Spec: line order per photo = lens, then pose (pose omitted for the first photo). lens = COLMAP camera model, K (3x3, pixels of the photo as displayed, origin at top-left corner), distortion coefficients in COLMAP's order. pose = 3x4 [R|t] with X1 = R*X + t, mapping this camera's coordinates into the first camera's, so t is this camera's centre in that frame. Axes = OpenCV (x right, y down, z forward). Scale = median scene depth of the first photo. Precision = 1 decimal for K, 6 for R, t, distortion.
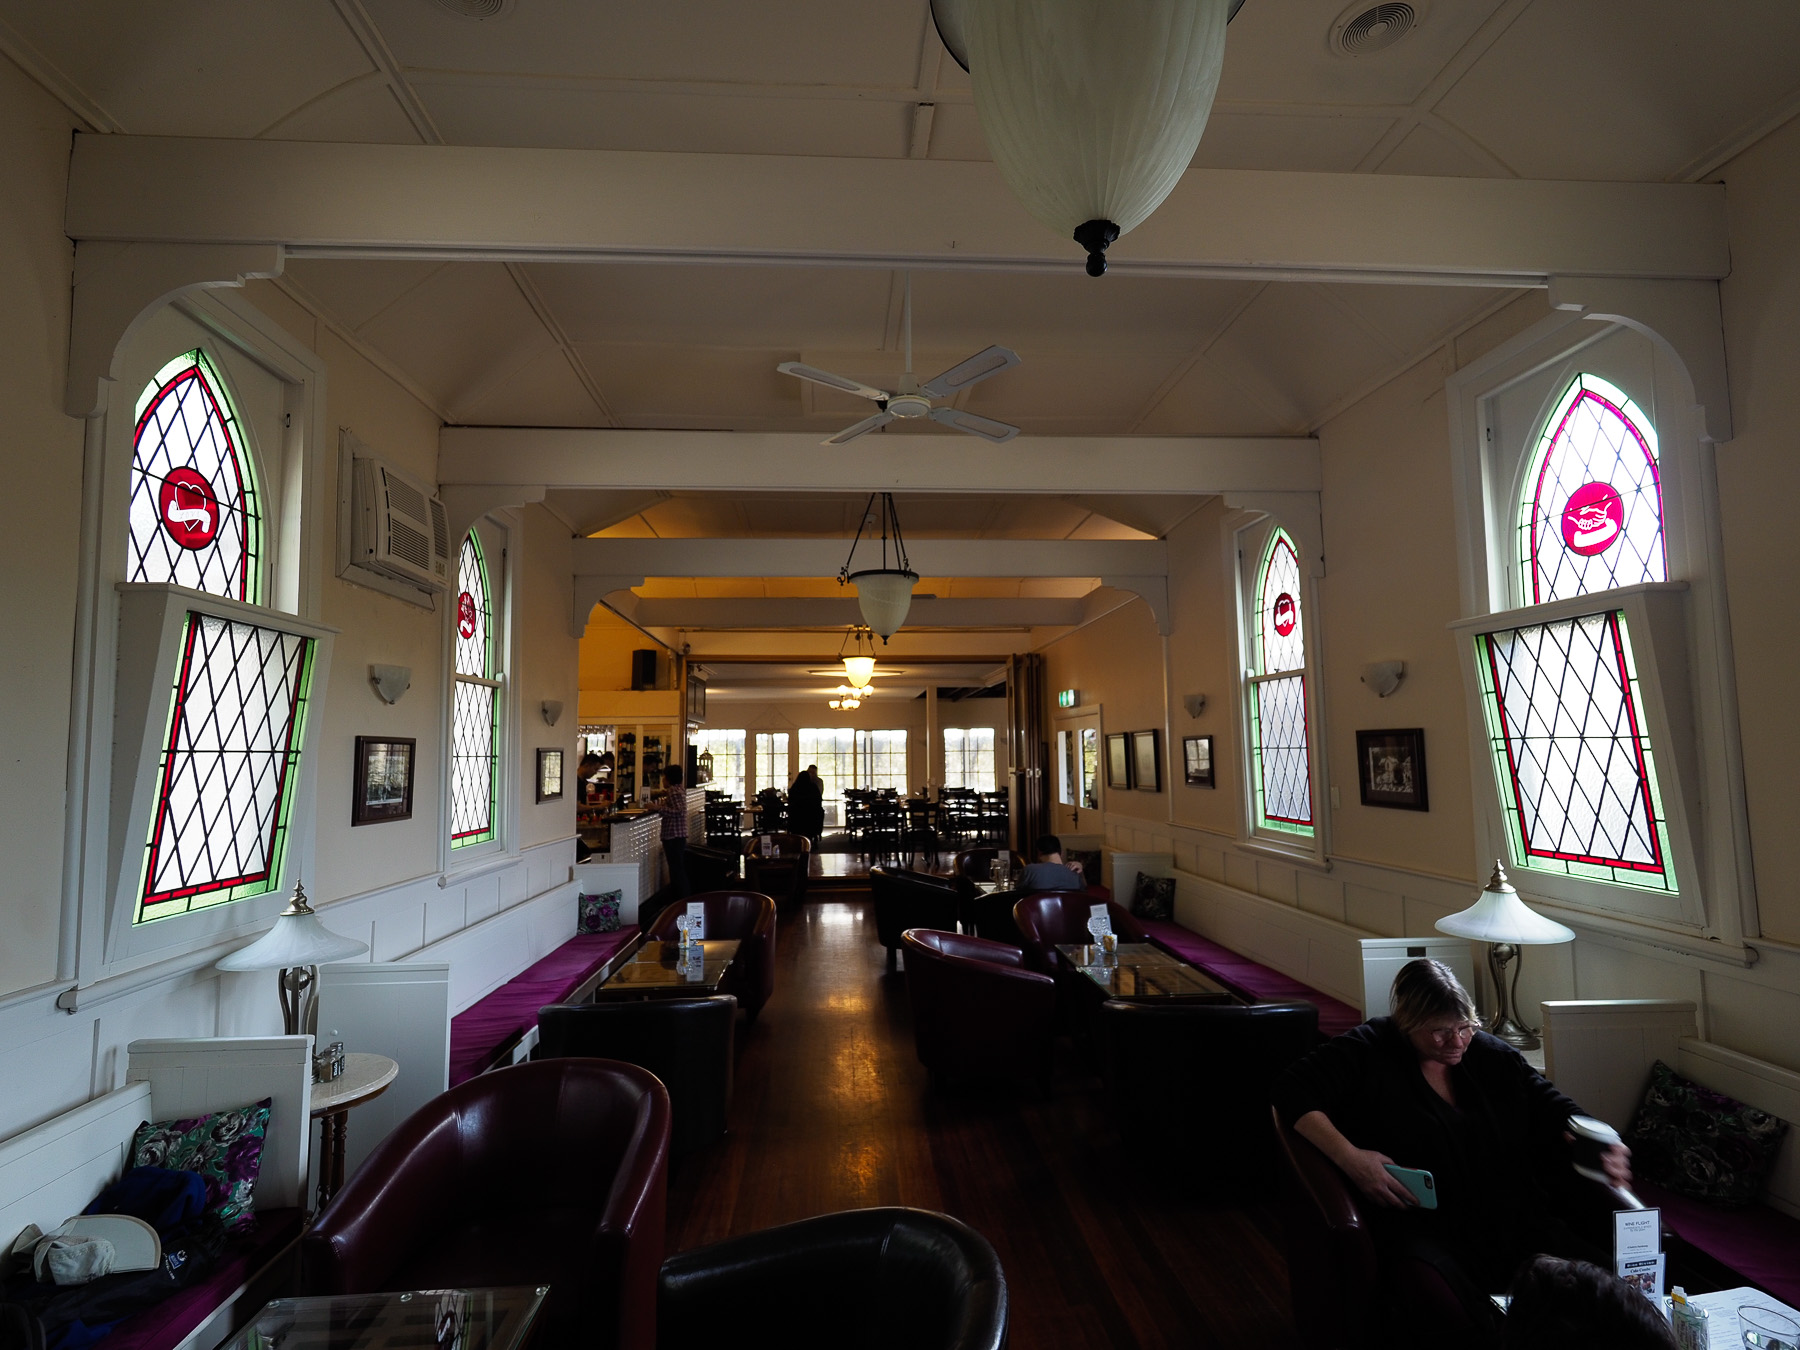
lens RADIAL K [[895.5, 0, 893.2], [0, 895.5, 674.9], [0, 0, 1]] dist [0.003145, 0.000143]
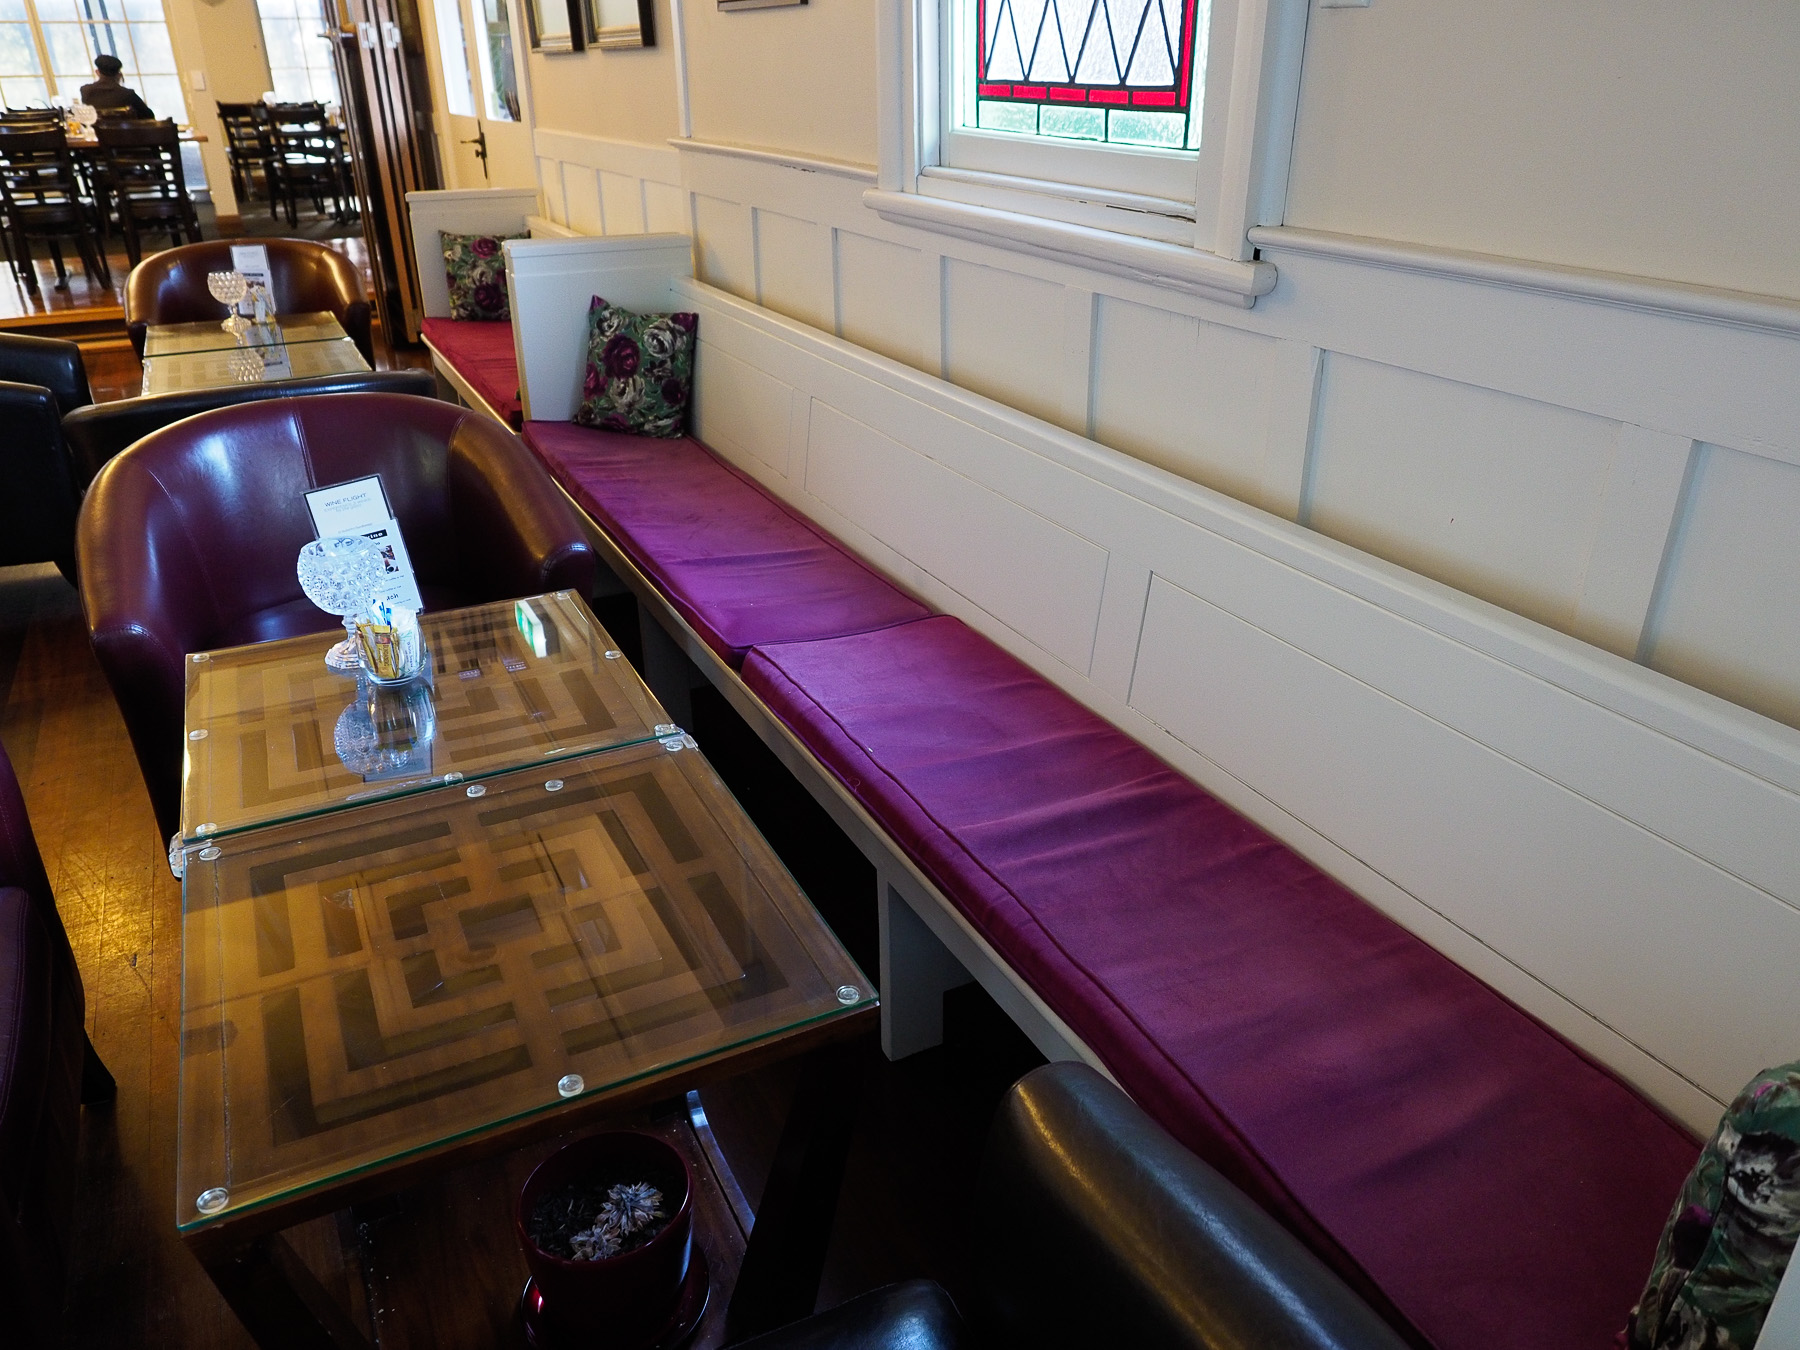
lens RADIAL K [[1274.4, 0, 897.4], [0, 1274.4, 673.6], [0, 0, 1]] dist [-0.017441, 0.019506]
pose [[0.919192, -0.166293, 0.356977, 0.213508], [-0.038246, 0.864491, 0.501191, 0.113041], [-0.391948, -0.474344, 0.788273, 0.590364]]
